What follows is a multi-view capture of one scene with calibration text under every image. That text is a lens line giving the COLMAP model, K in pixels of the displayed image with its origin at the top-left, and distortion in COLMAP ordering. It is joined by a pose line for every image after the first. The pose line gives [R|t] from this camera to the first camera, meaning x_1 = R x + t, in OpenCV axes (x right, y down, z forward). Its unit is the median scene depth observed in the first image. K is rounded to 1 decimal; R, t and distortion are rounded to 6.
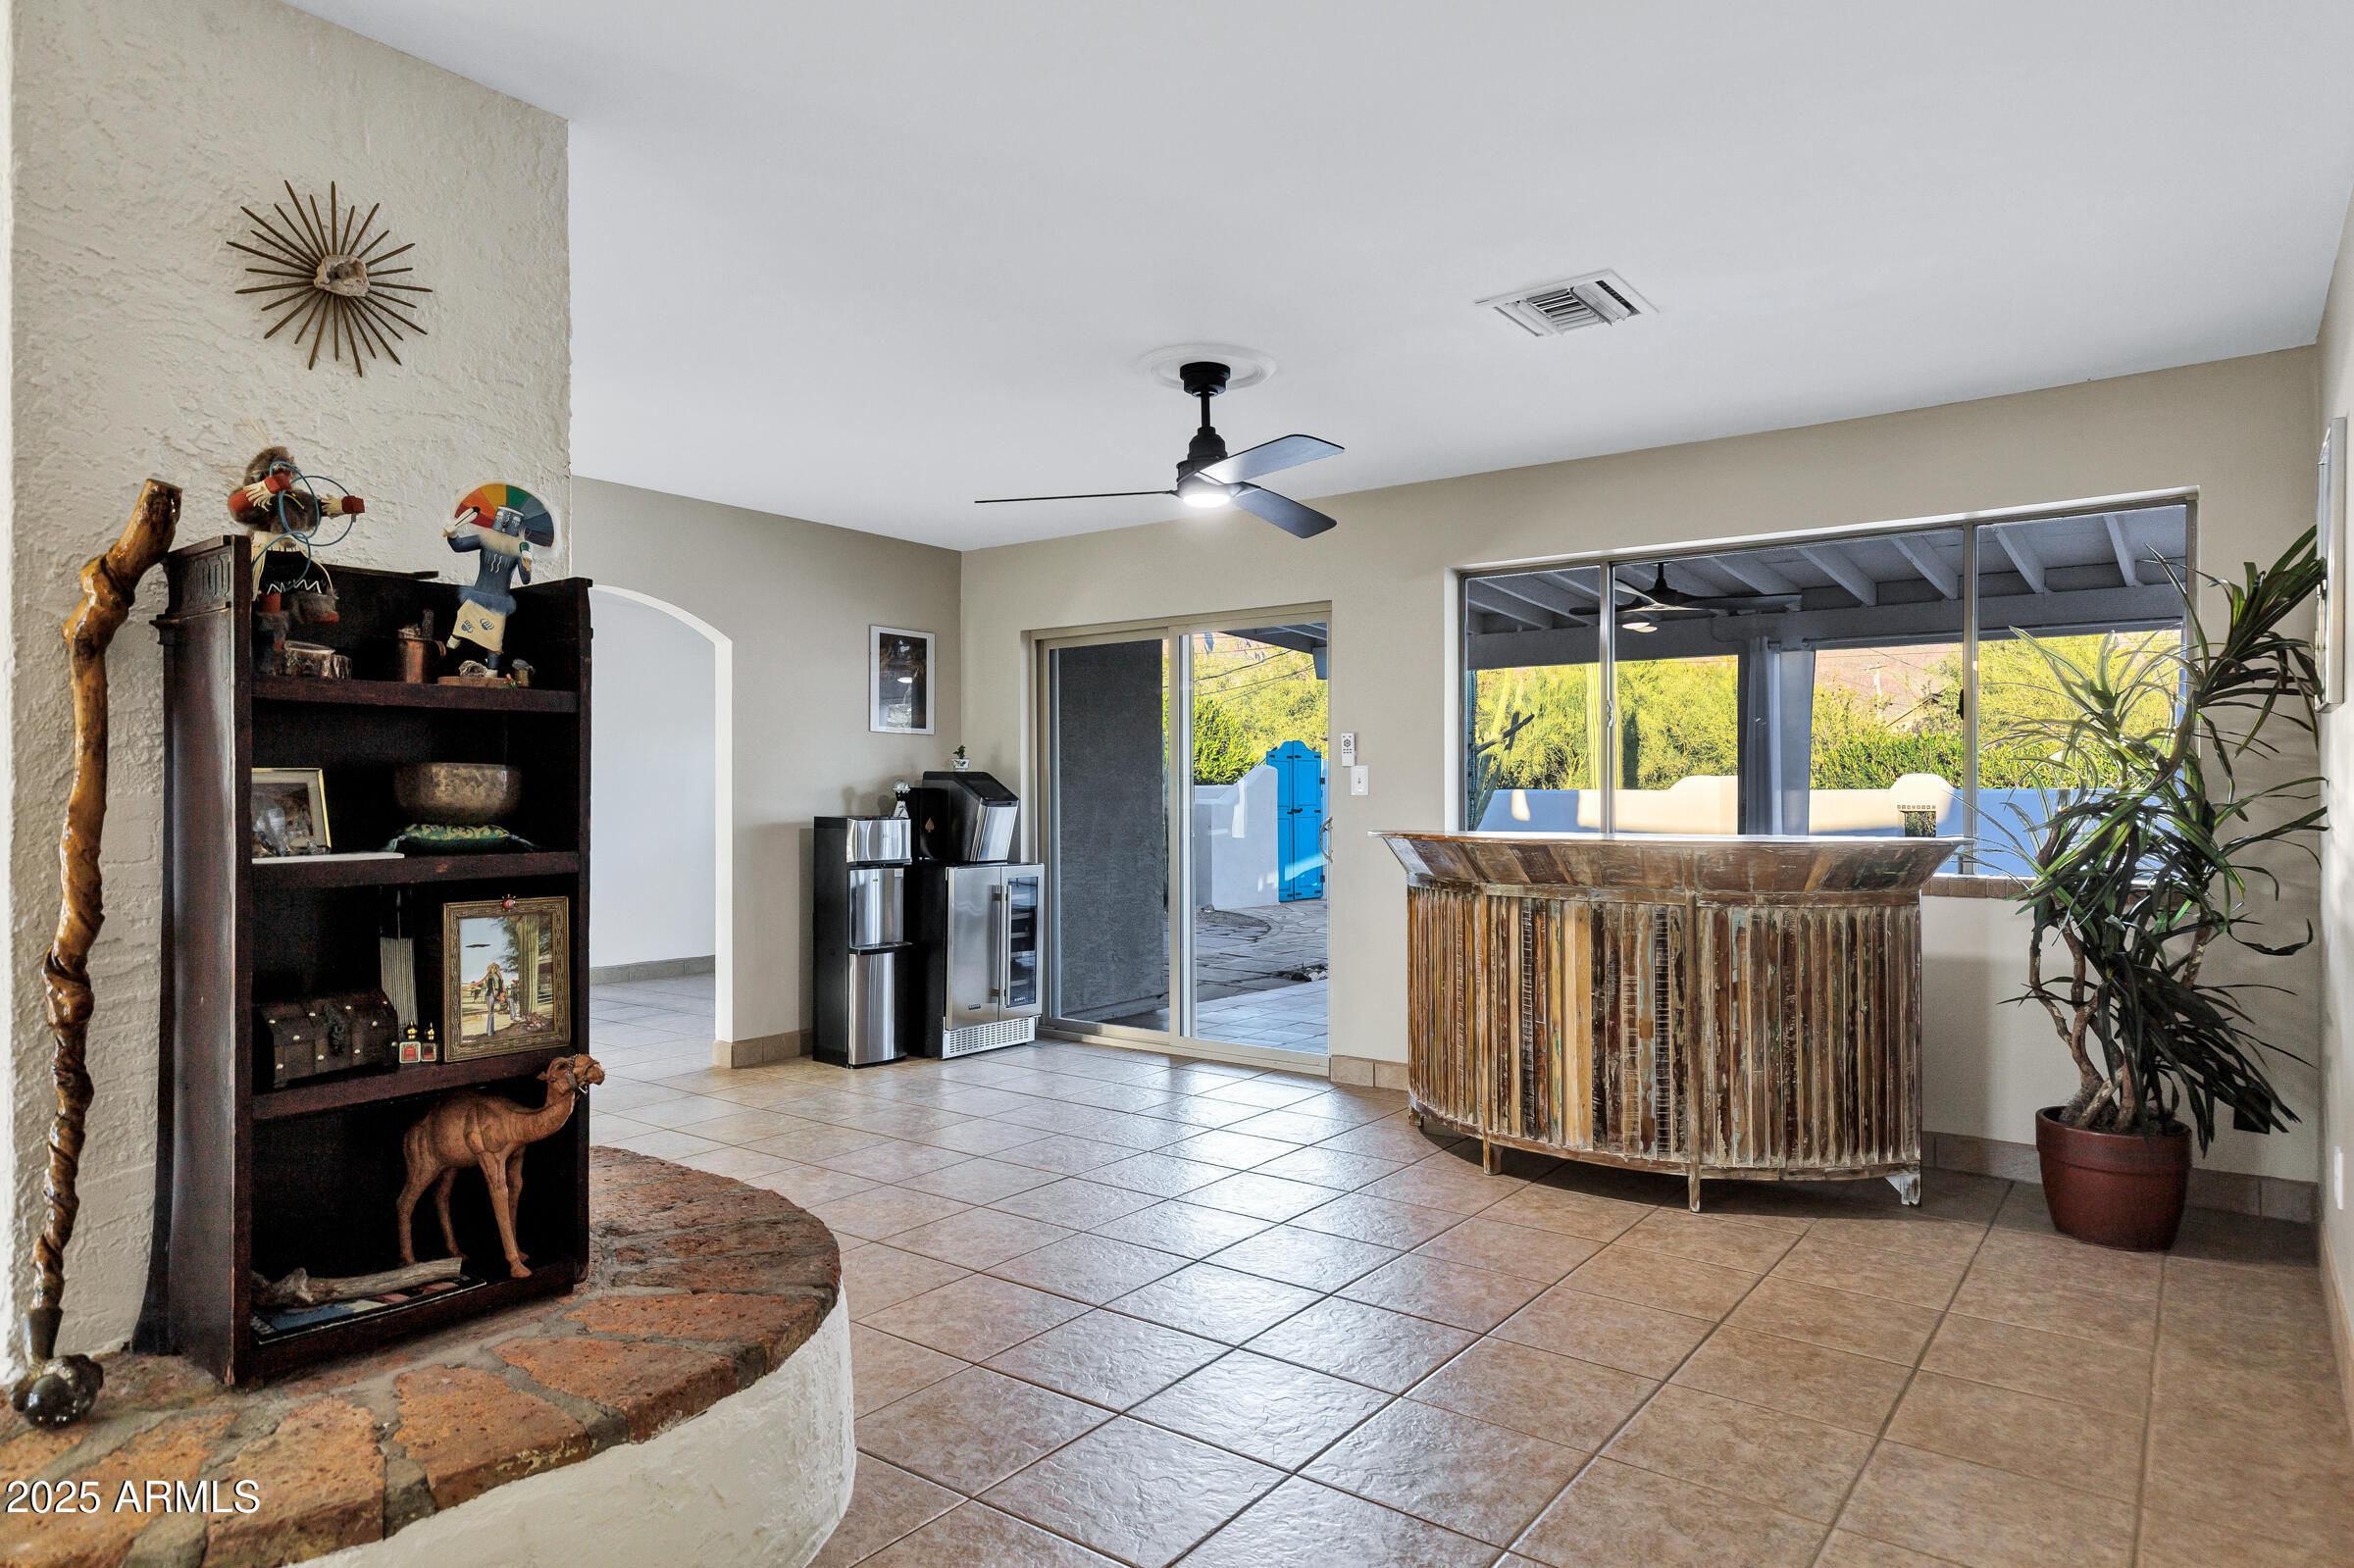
lens RADIAL K [[1372.9, 0, 1175.1], [0, 1372.9, 790.0], [0, 0, 1]] dist [0.000719, 0.000157]
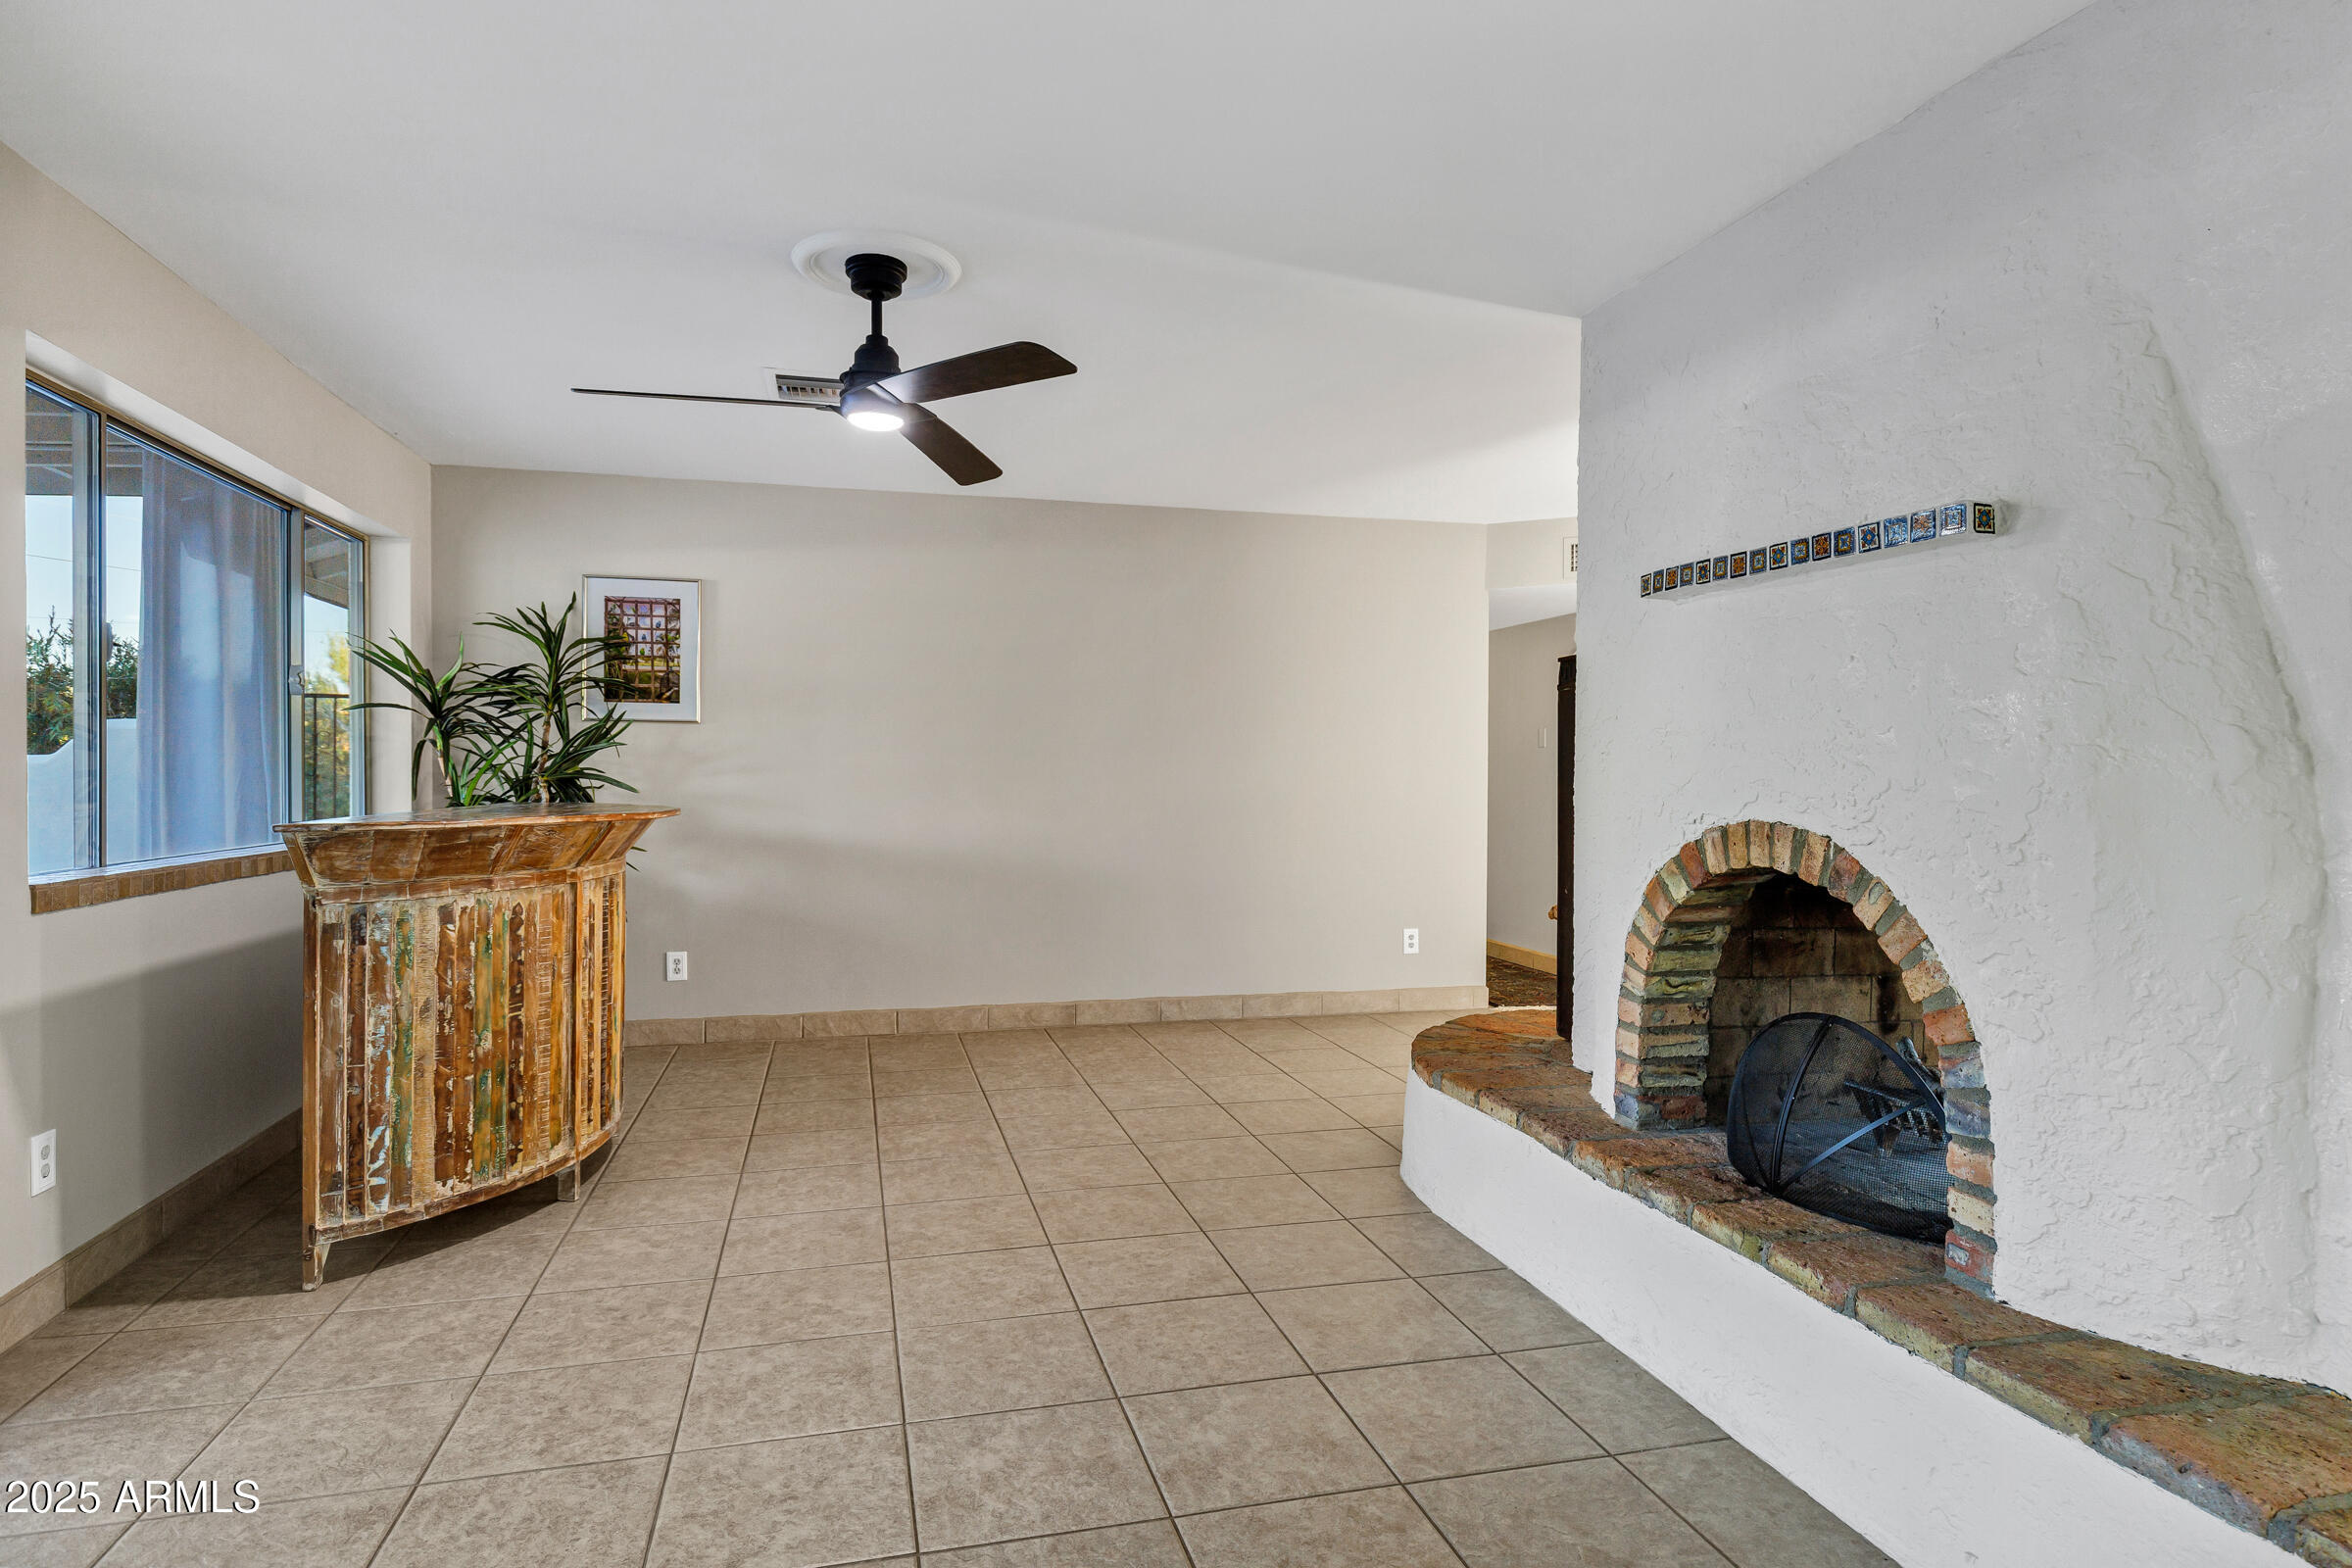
lens RADIAL K [[1263.6, 0, 1176.0], [0, 1263.6, 784.0], [0, 0, 1]] dist [0.001531, 0.000439]
pose [[-0.788923, -0.008443, 0.614434, -0.664769], [-0.007562, 0.999963, 0.004031, 0.012784], [-0.614445, -0.001467, -0.788958, 1.658331]]
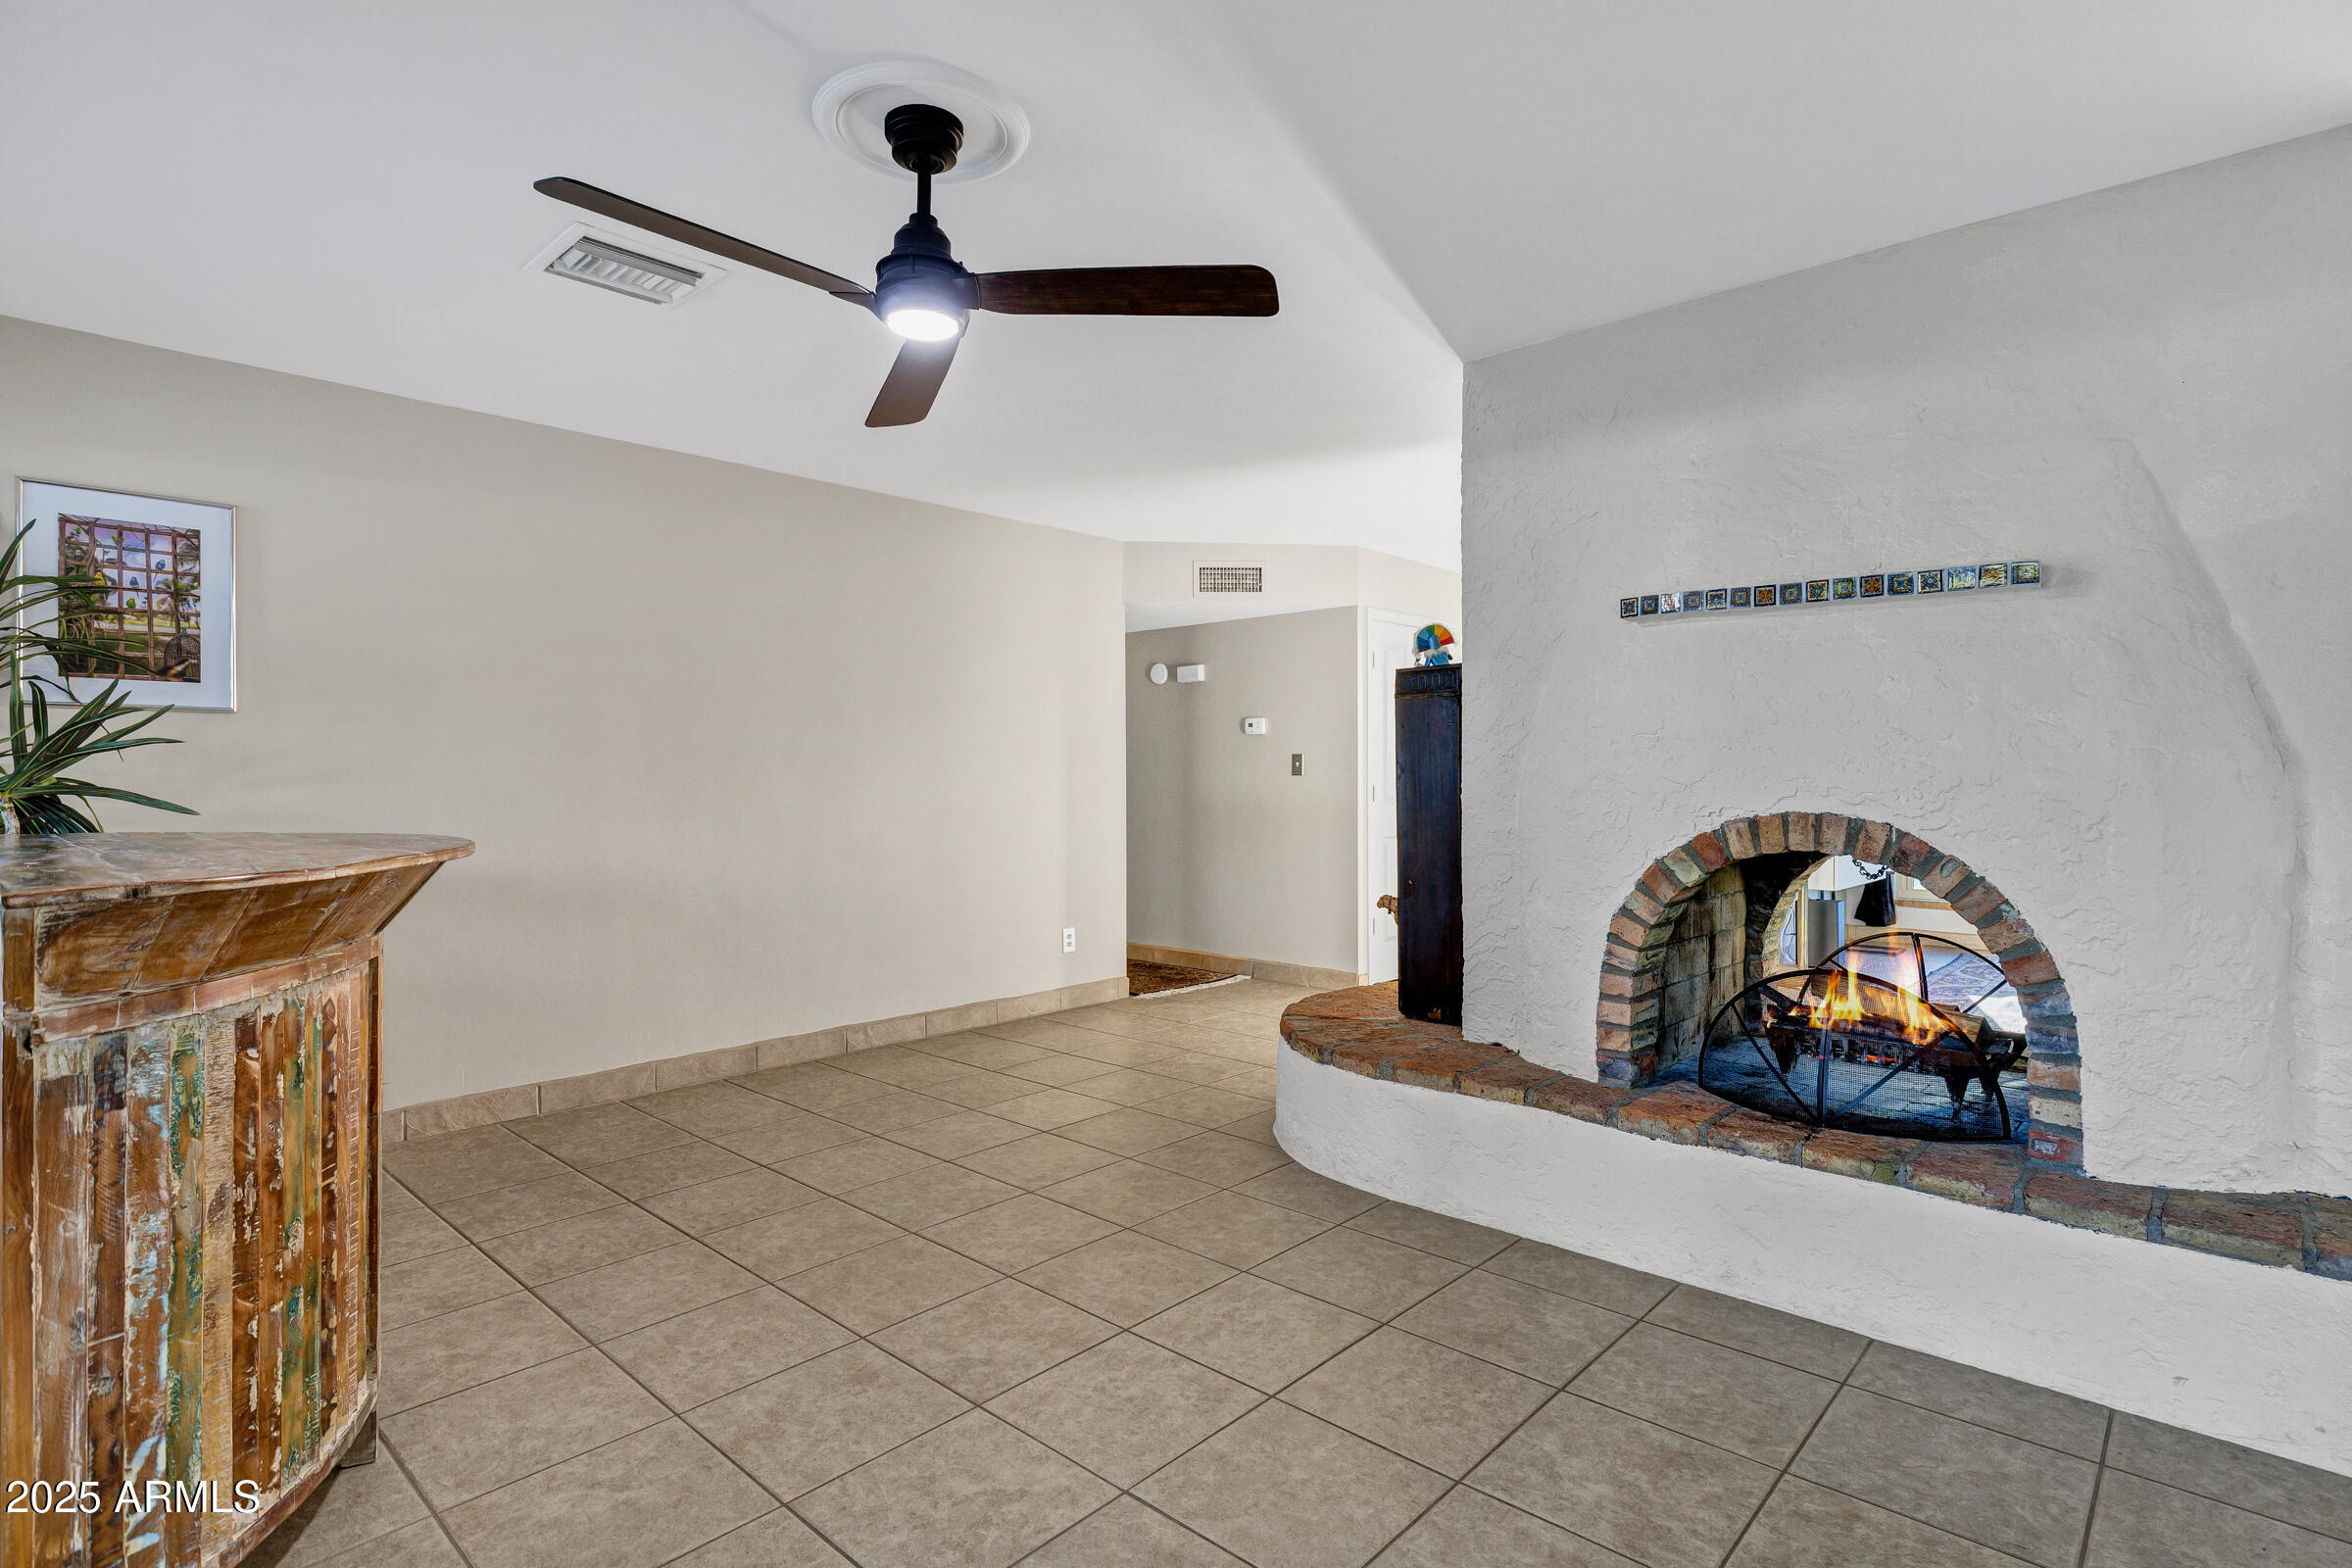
lens RADIAL K [[1160.4, 0, 1186.1], [0, 1160.4, 774.8], [0, 0, 1]] dist [0.000522, 0.000133]
pose [[-0.996029, 0.004866, 0.088897, -0.165728], [0.004227, 0.999964, -0.007376, 0.012791], [-0.088929, -0.006971, -0.996014, 1.703573]]
